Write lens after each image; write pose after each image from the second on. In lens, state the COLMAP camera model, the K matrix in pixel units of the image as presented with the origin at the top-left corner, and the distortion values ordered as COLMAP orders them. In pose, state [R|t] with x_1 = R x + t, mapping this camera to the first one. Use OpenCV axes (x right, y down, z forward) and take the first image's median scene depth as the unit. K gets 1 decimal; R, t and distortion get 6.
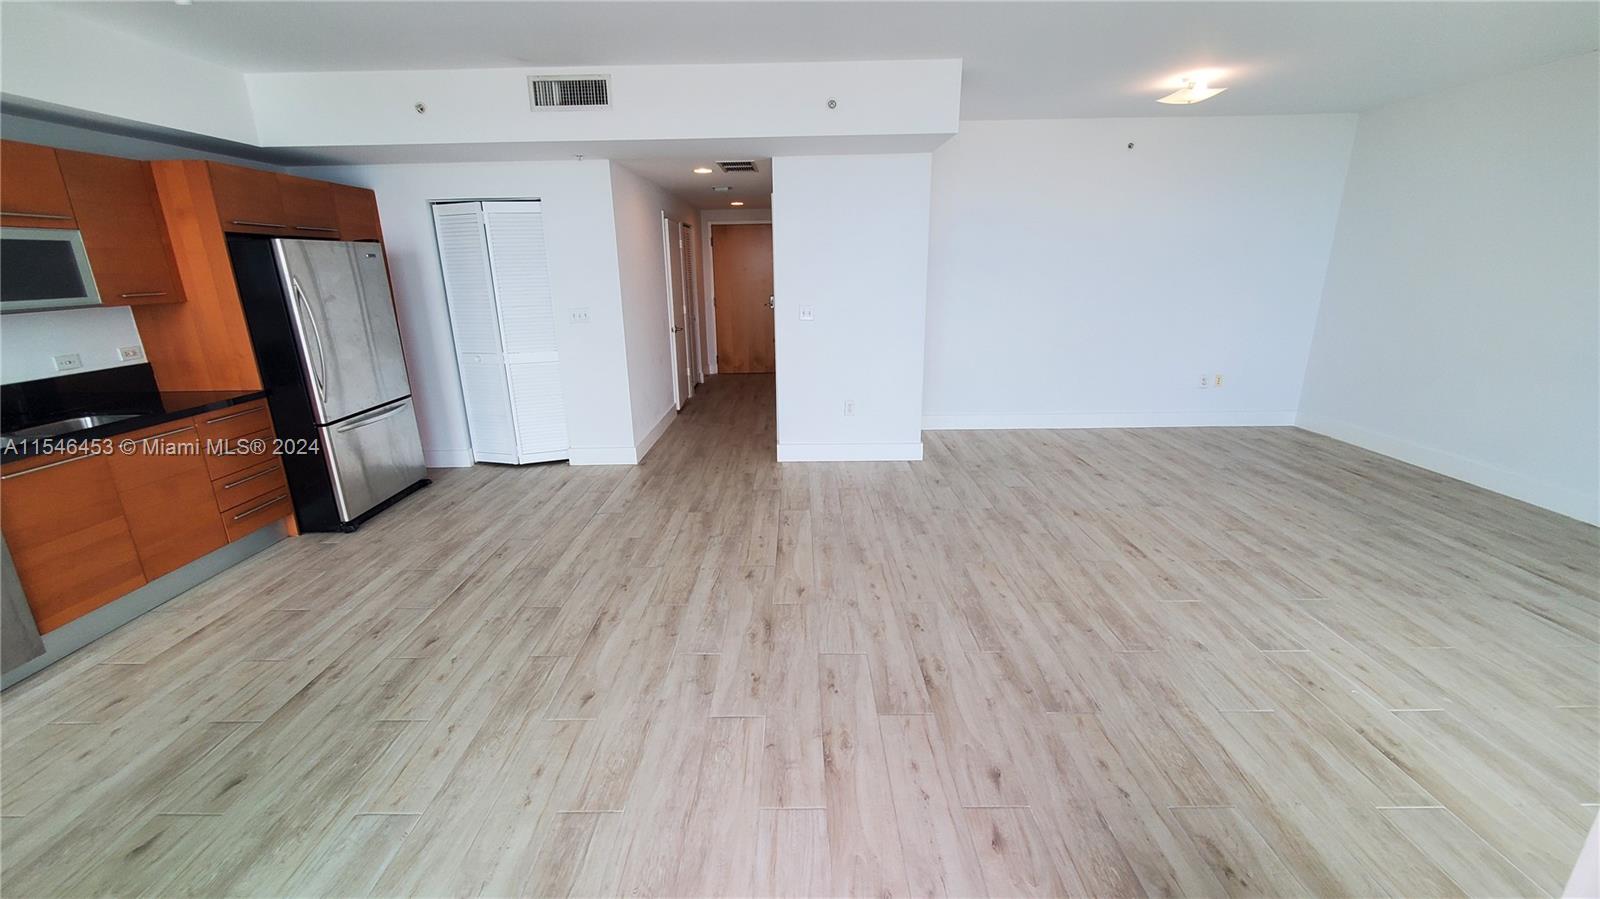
lens RADIAL K [[642.1, 0, 800.0], [0, 642.1, 449.5], [0, 0, 1]] dist [0.000279, 0.000044]
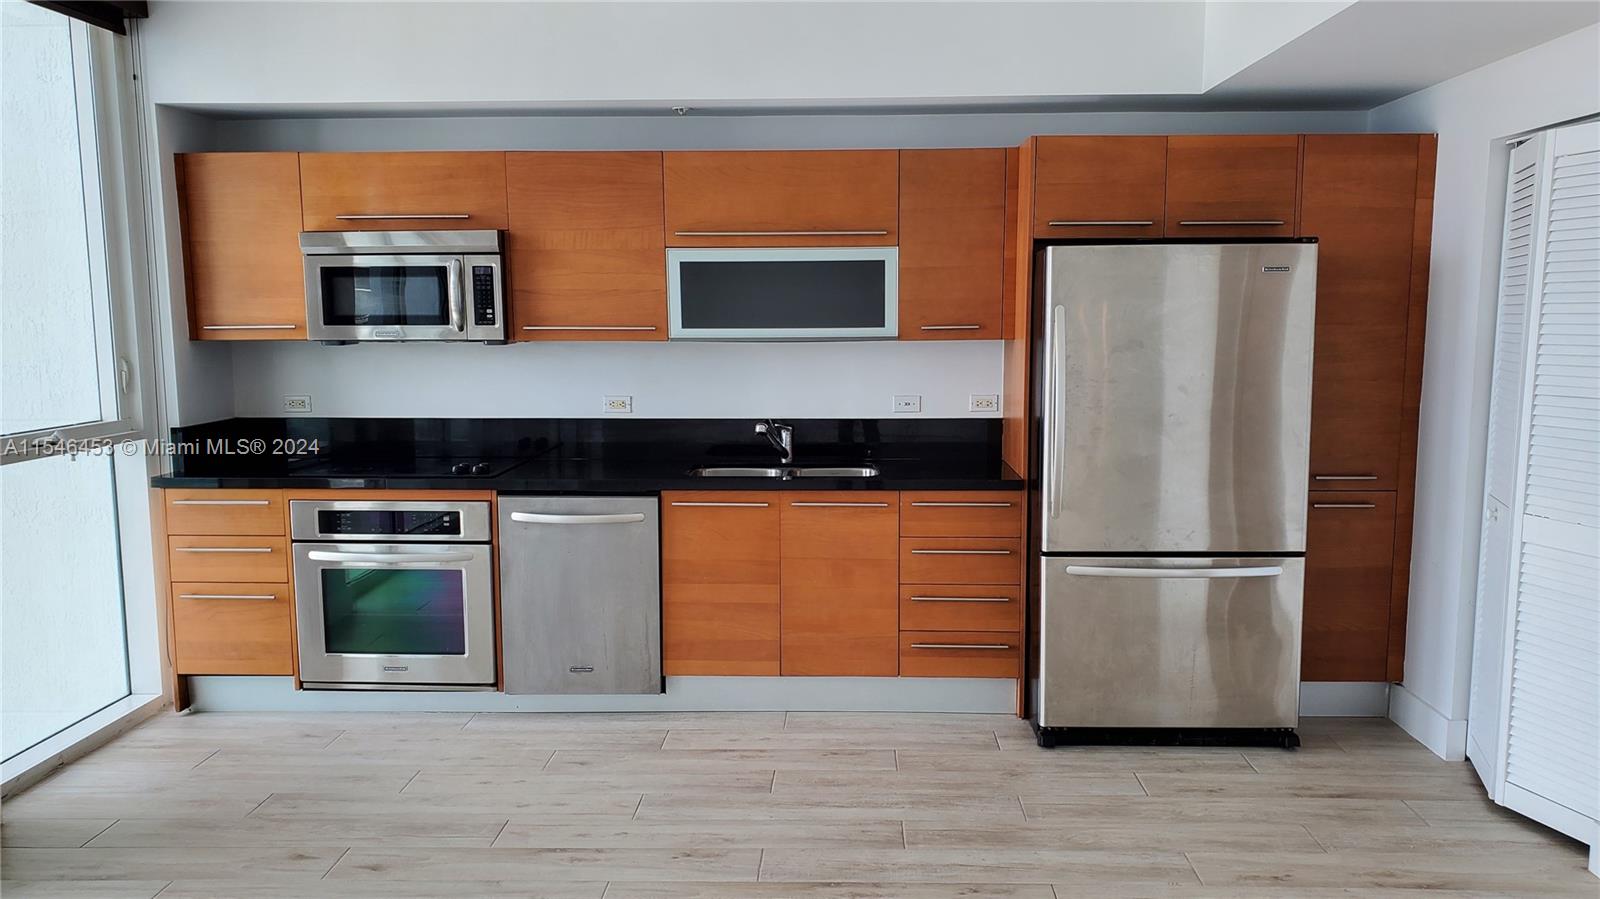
lens RADIAL K [[1238.2, 0, 800.0], [0, 1238.2, 449.5], [0, 0, 1]] dist [0.030134, -0.003230]
pose [[-0.034747, 0.135371, -0.990186, 0.391404], [-0.274247, 0.951458, 0.139700, -0.234380], [0.961031, 0.276410, 0.004065, 0.783908]]
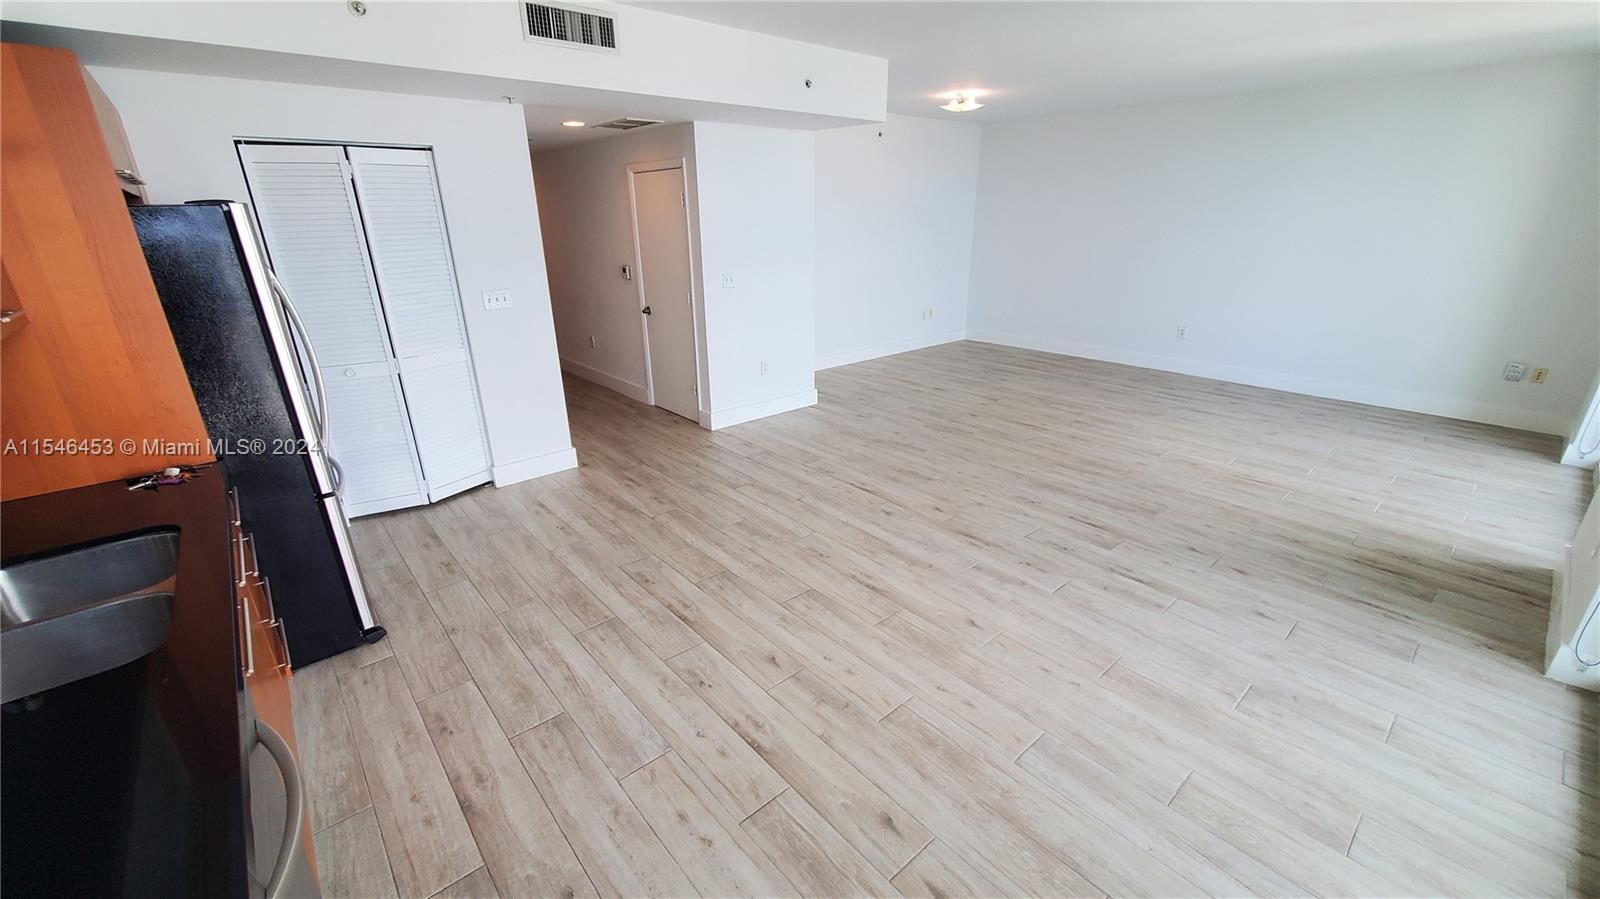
lens RADIAL K [[629.5, 0, 800.0], [0, 629.5, 449.5], [0, 0, 1]] dist [0.001045, 0.000016]
pose [[0.752902, -0.223559, 0.618999, -0.799326], [0.180773, 0.974611, 0.132114, -0.084379], [-0.632819, 0.012429, 0.774200, 0.207267]]
